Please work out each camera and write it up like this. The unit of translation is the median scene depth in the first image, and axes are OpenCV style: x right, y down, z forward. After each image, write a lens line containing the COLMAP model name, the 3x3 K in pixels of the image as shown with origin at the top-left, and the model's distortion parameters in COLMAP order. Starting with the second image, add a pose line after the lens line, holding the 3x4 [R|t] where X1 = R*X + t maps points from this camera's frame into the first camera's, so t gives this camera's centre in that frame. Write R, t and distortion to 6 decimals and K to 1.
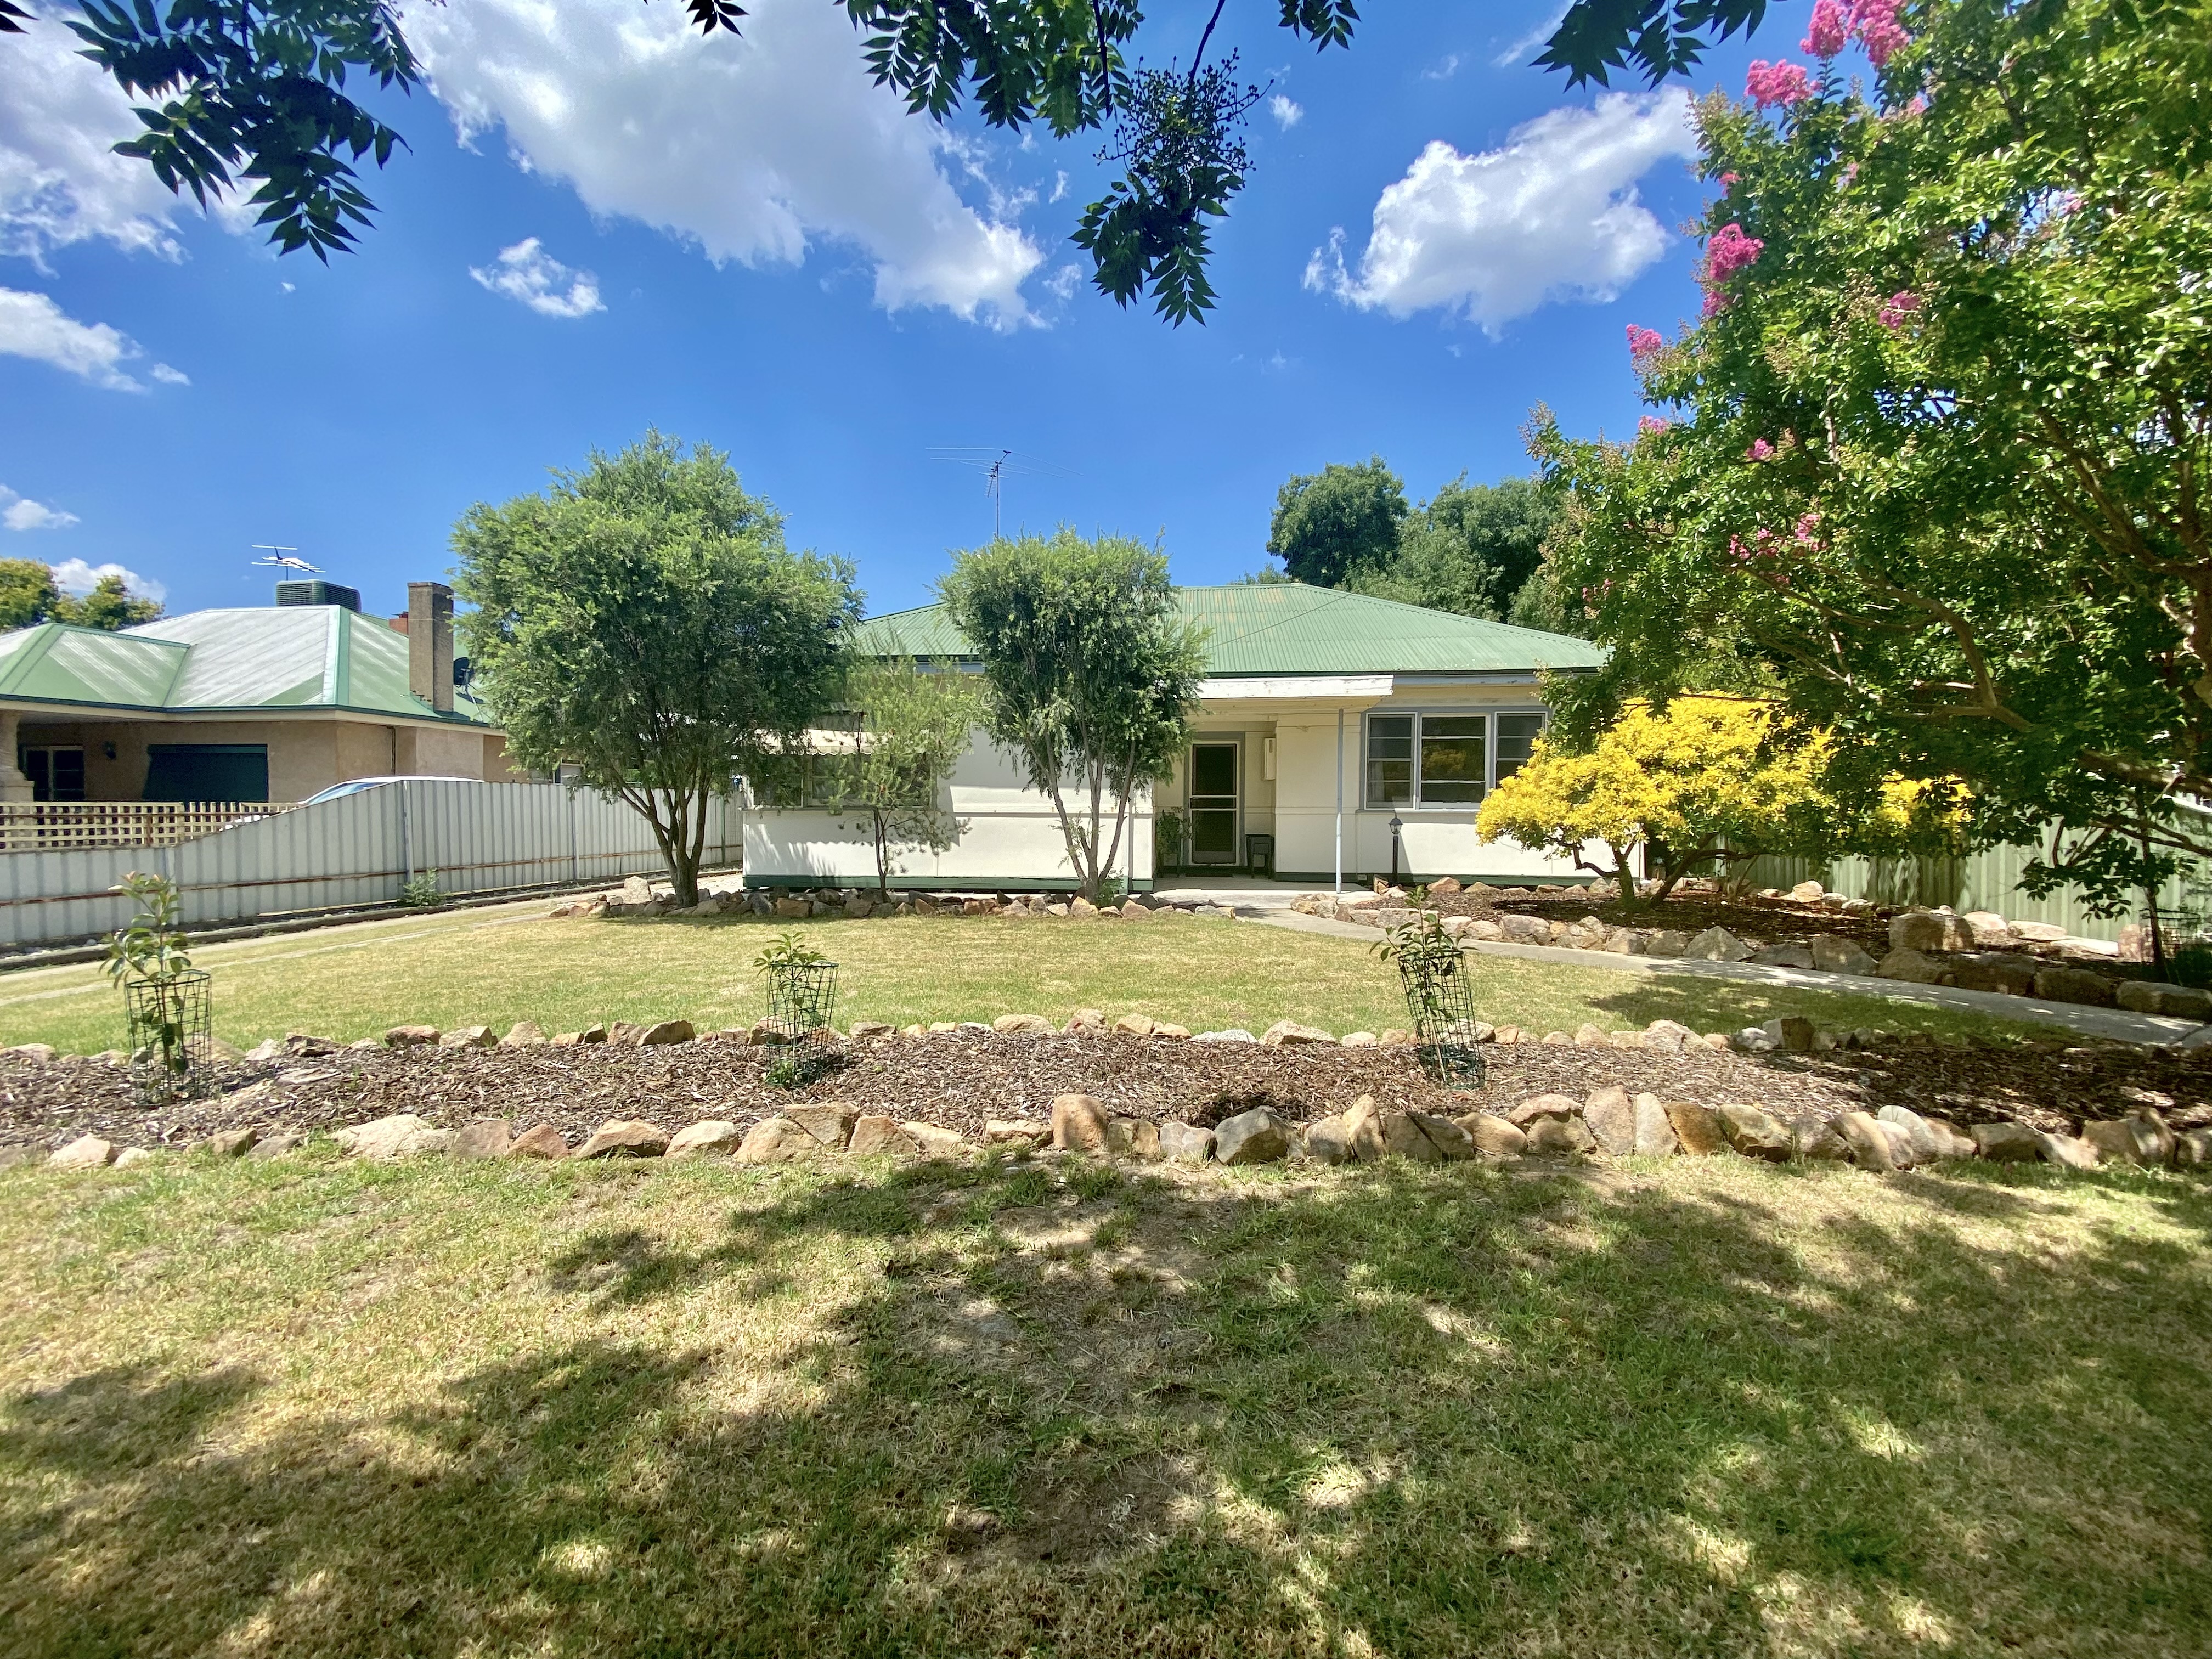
lens RADIAL K [[901.9, 0, 1106.0], [0, 901.9, 829.5], [0, 0, 1]] dist [0.100063, -0.000049]
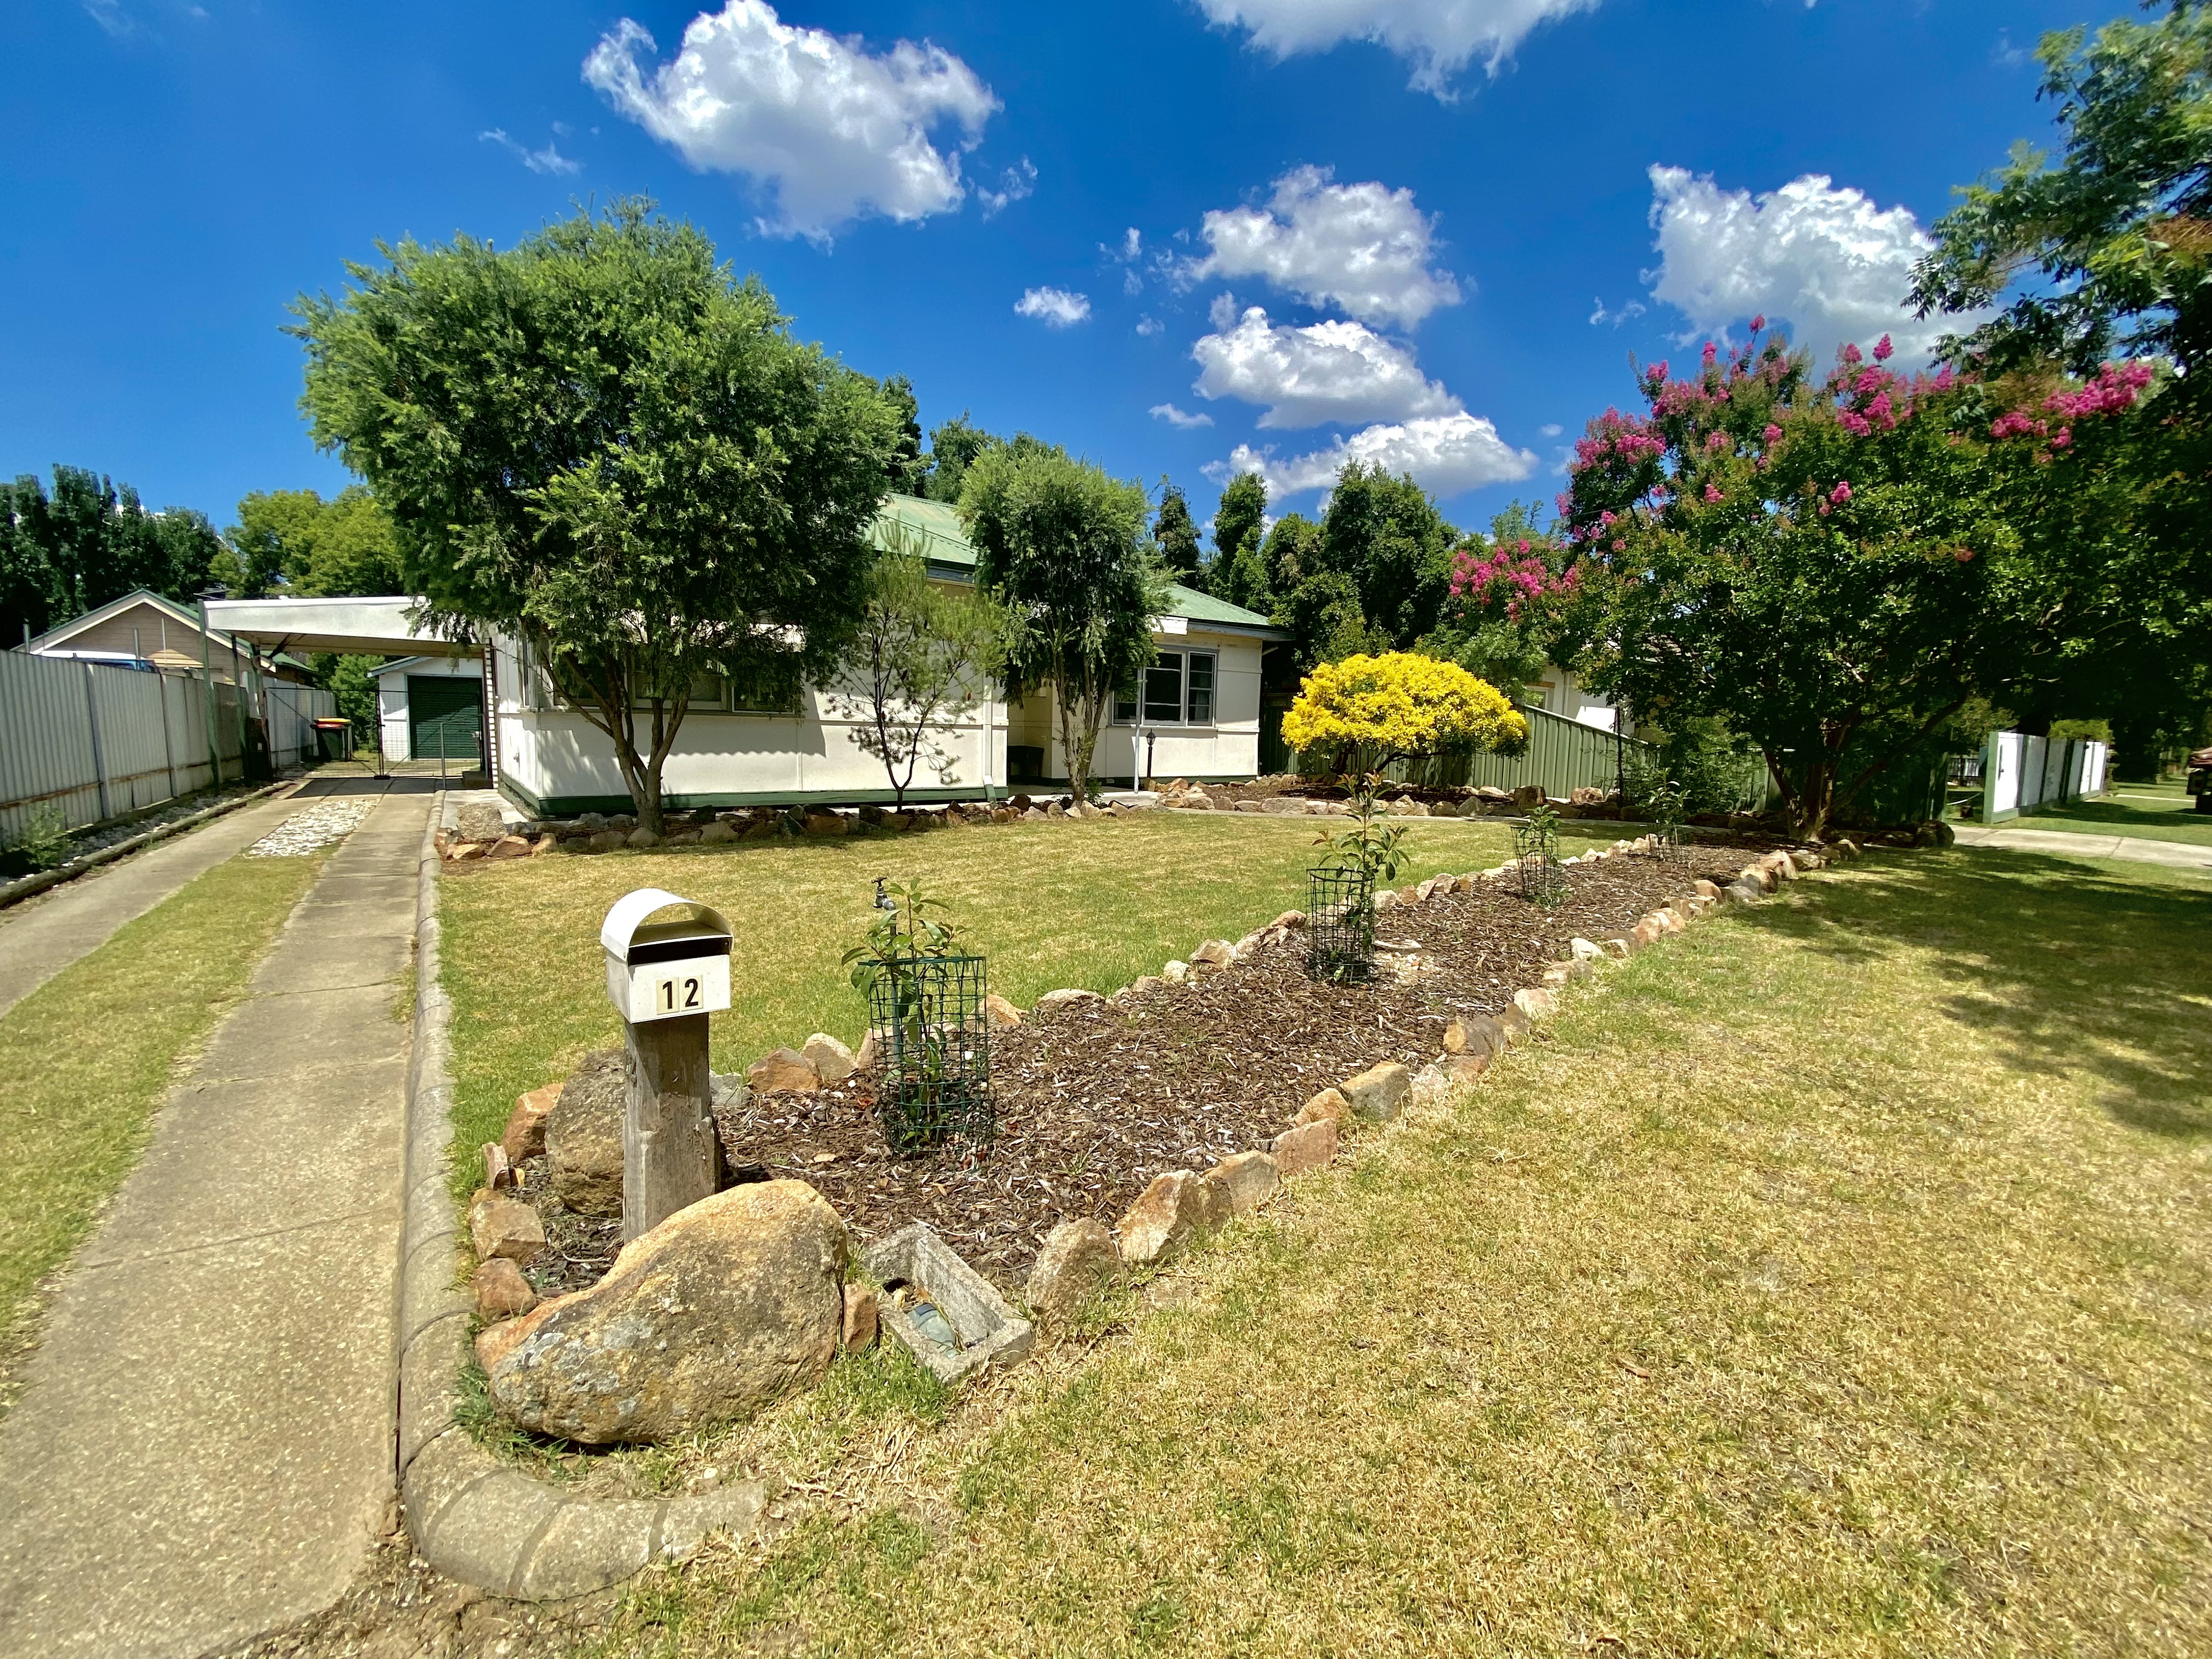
lens RADIAL K [[901.9, 0, 1106.0], [0, 901.9, 829.5], [0, 0, 1]] dist [0.100063, -0.000049]
pose [[0.740905, -0.063436, 0.668607, -0.583714], [-0.000781, 0.995447, 0.095311, 0.002714], [-0.671609, -0.071138, 0.737483, 0.106484]]
